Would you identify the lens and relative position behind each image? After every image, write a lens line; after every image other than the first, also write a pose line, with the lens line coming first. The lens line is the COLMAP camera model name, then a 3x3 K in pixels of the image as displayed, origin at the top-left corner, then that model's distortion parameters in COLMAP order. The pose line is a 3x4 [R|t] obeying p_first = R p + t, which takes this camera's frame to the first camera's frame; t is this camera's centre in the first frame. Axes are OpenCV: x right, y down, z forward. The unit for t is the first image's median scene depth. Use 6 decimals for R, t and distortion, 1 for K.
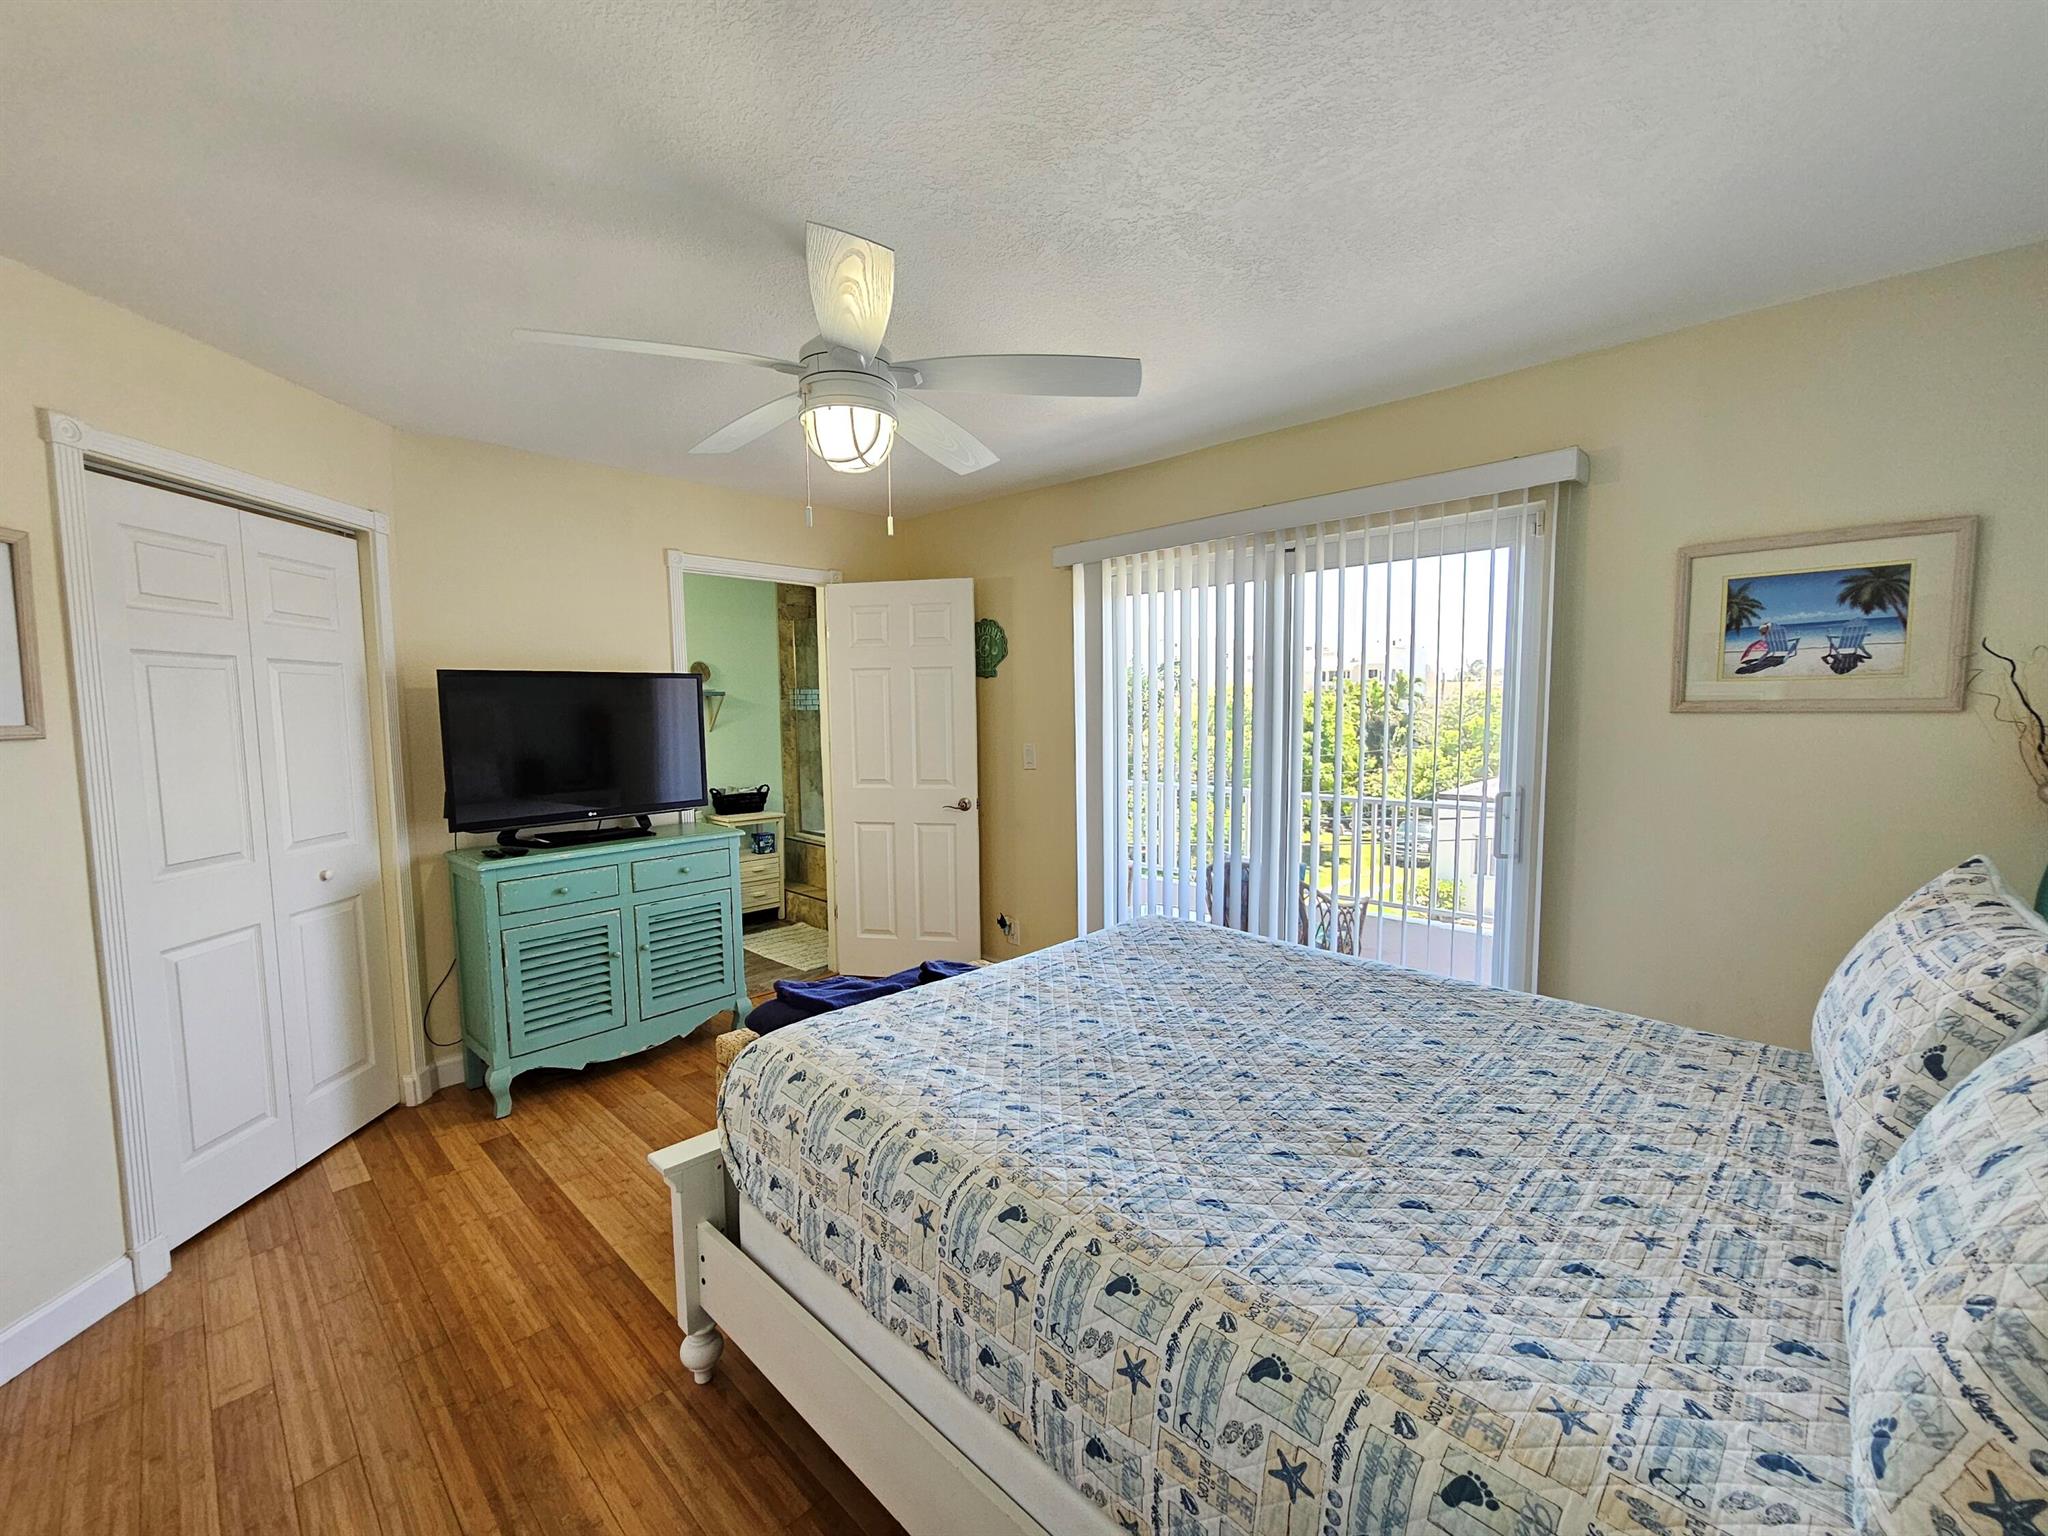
lens RADIAL K [[839.0, 0, 1018.2], [0, 839.0, 779.9], [0, 0, 1]] dist [-0.005714, 0.002408]
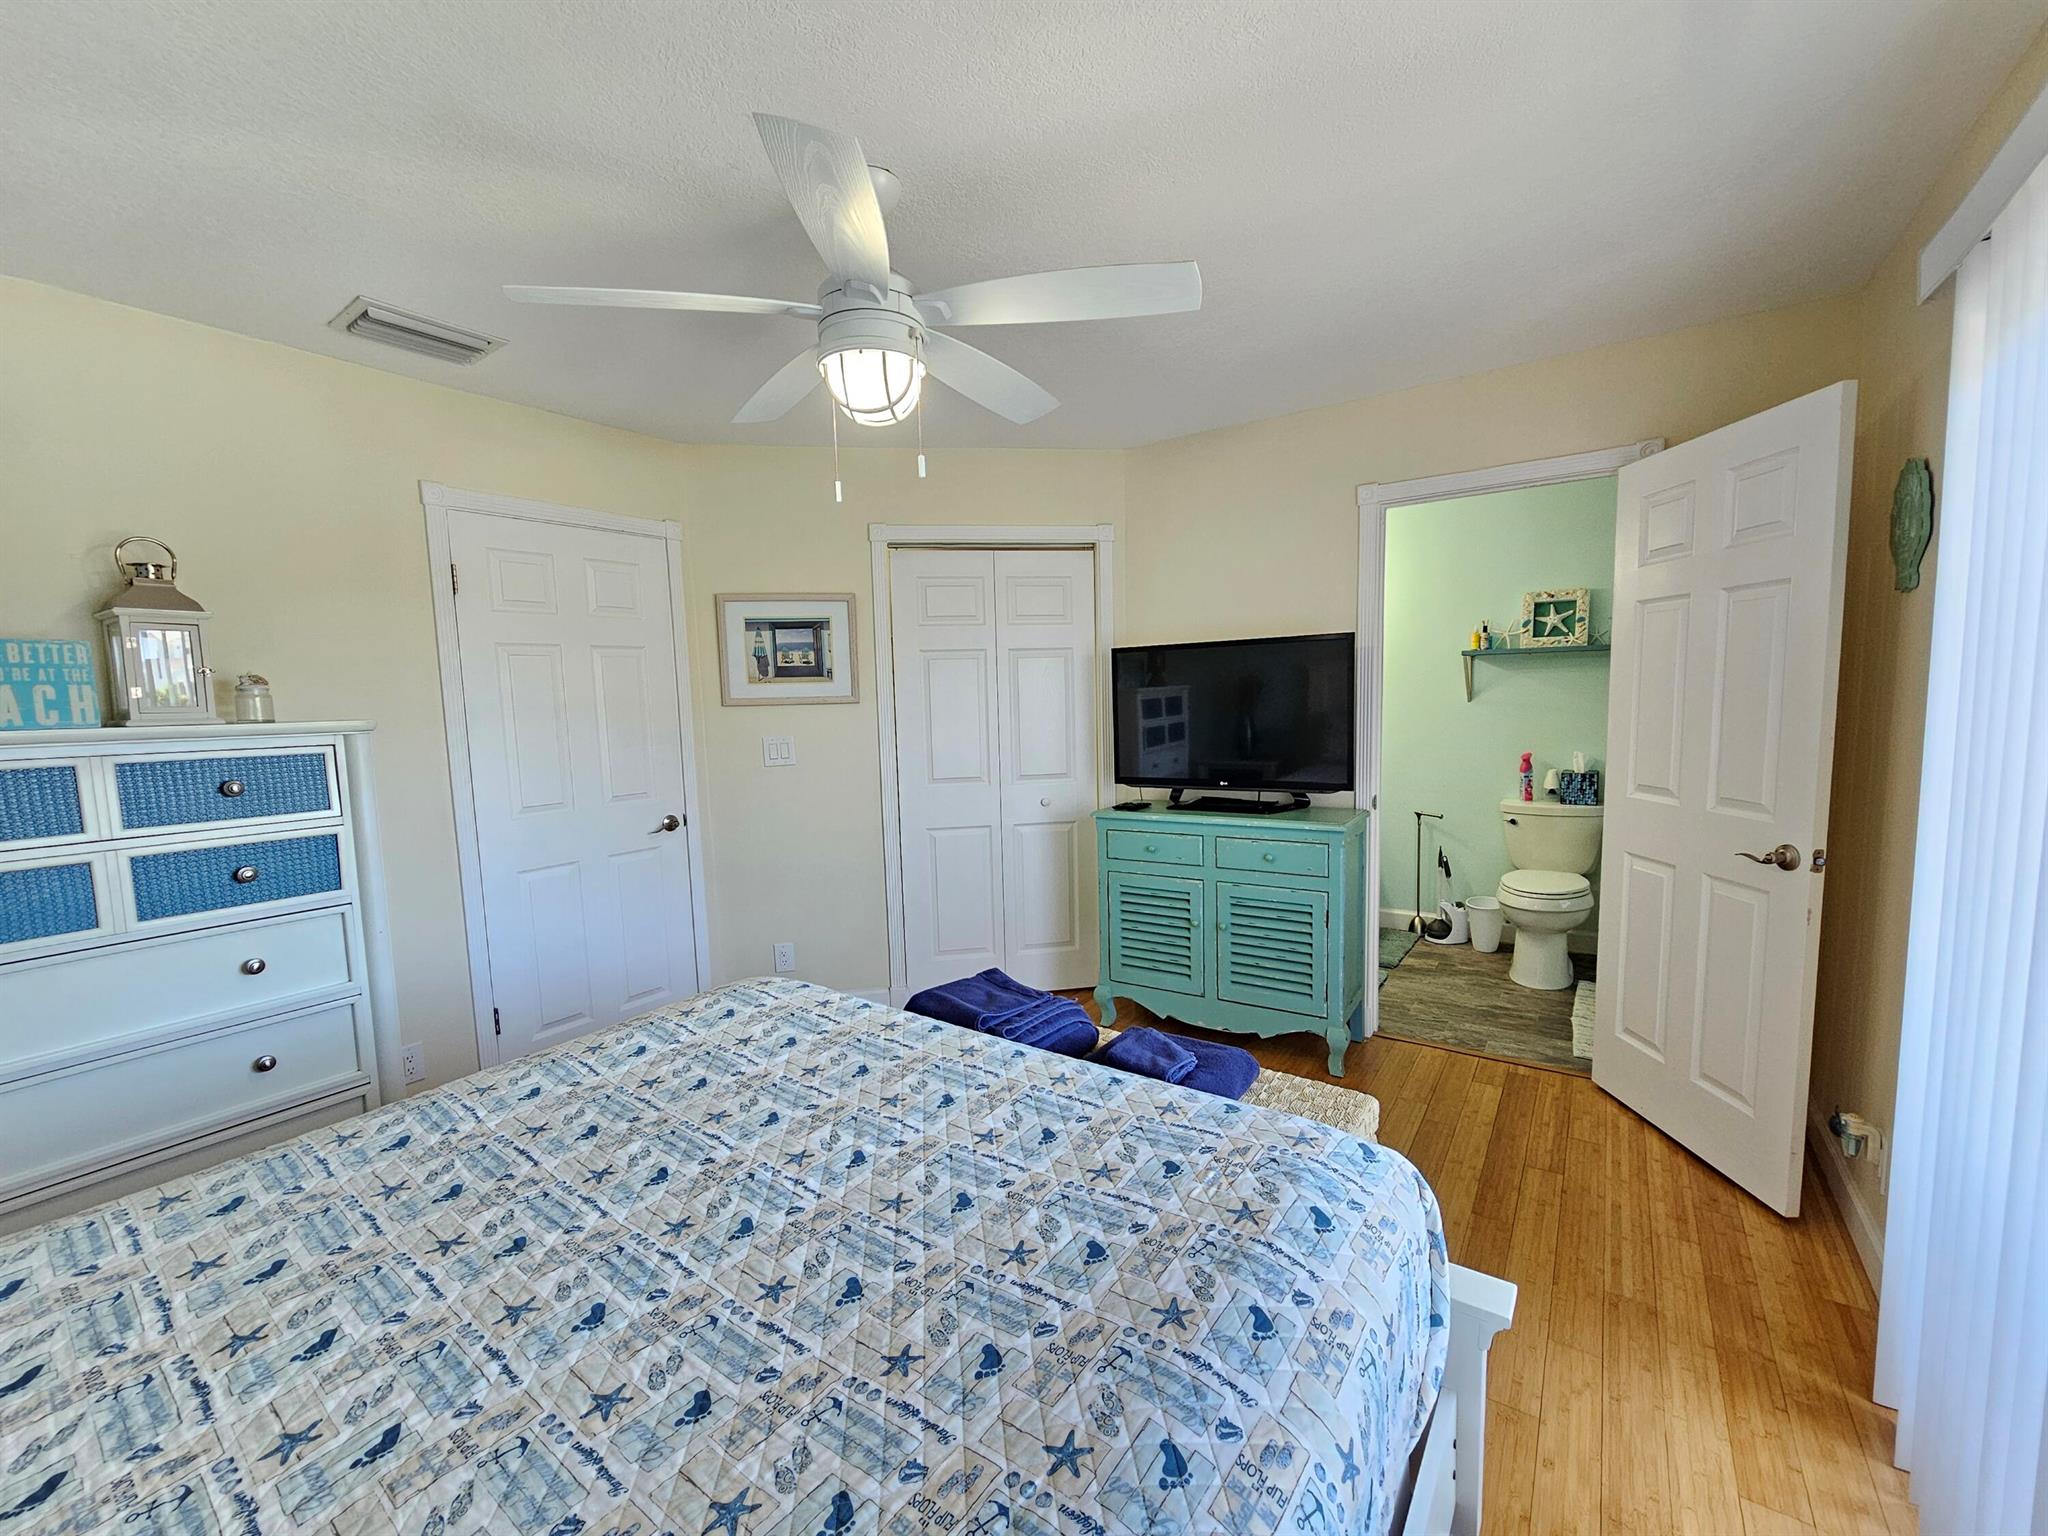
lens RADIAL K [[839.0, 0, 1018.8], [0, 839.0, 782.8], [0, 0, 1]] dist [-0.005714, 0.002408]
pose [[0.155806, 0.110328, -0.981607, 0.650427], [-0.058585, 0.993026, 0.102313, -0.071971], [0.986049, 0.041567, 0.161183, 0.882185]]
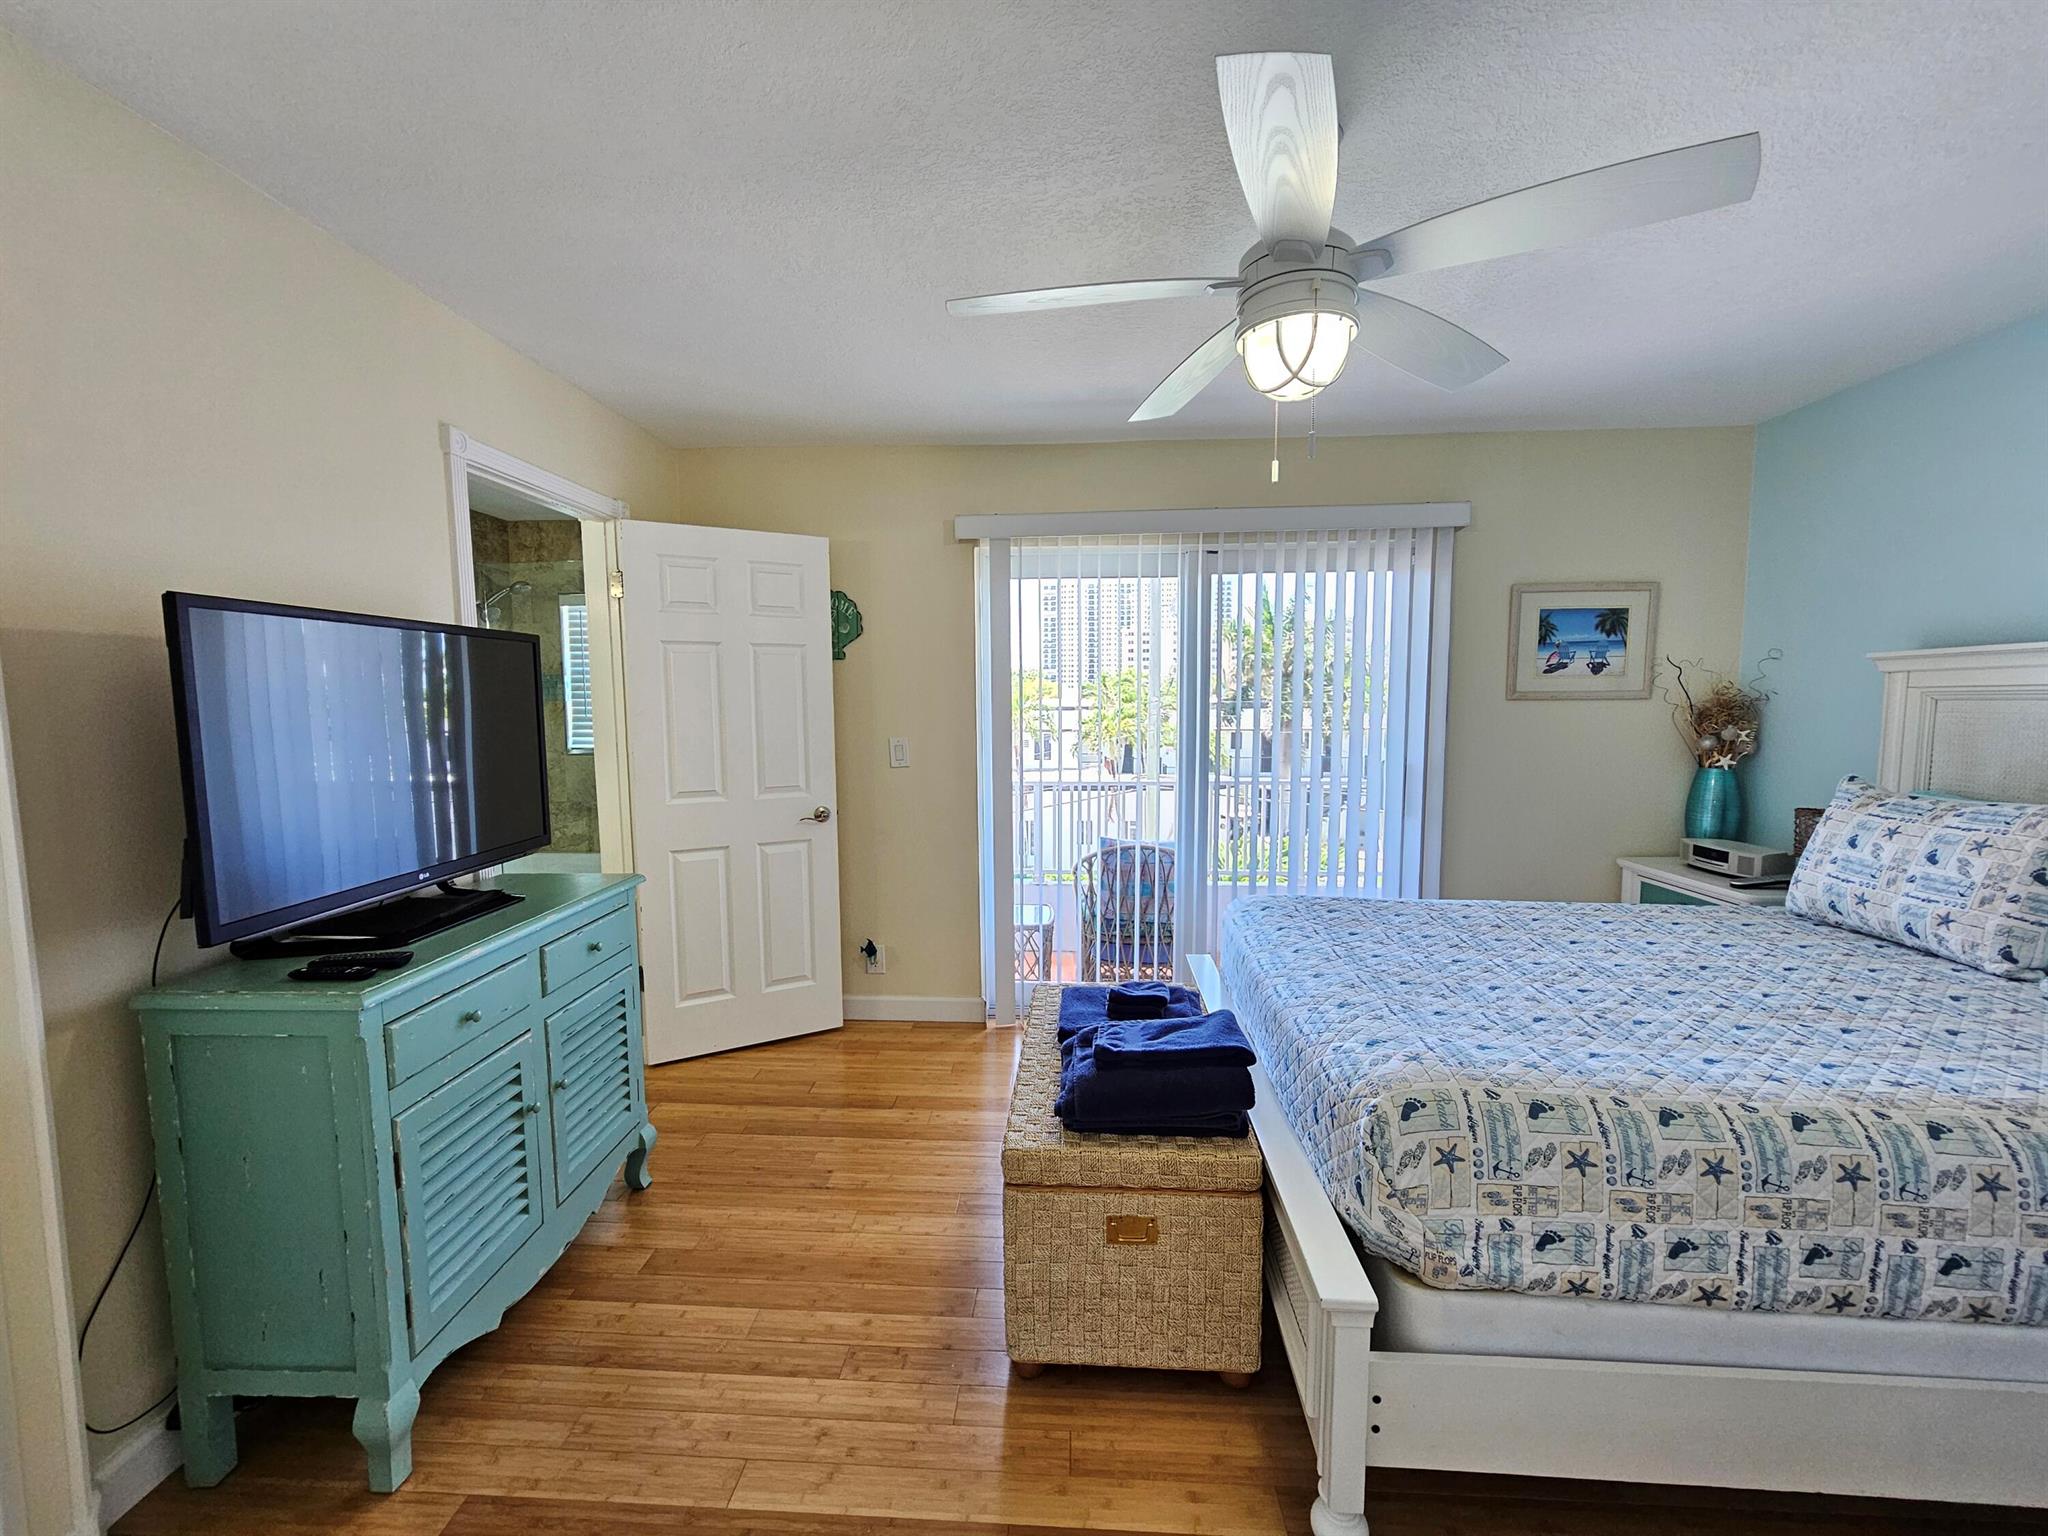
lens RADIAL K [[839.0, 0, 1018.6], [0, 839.0, 781.2], [0, 0, 1]] dist [-0.005714, 0.002408]
pose [[0.763807, -0.055159, 0.643084, -0.831207], [0.055114, 0.998276, 0.020164, -0.017263], [-0.643087, 0.020042, 0.765530, 0.472340]]
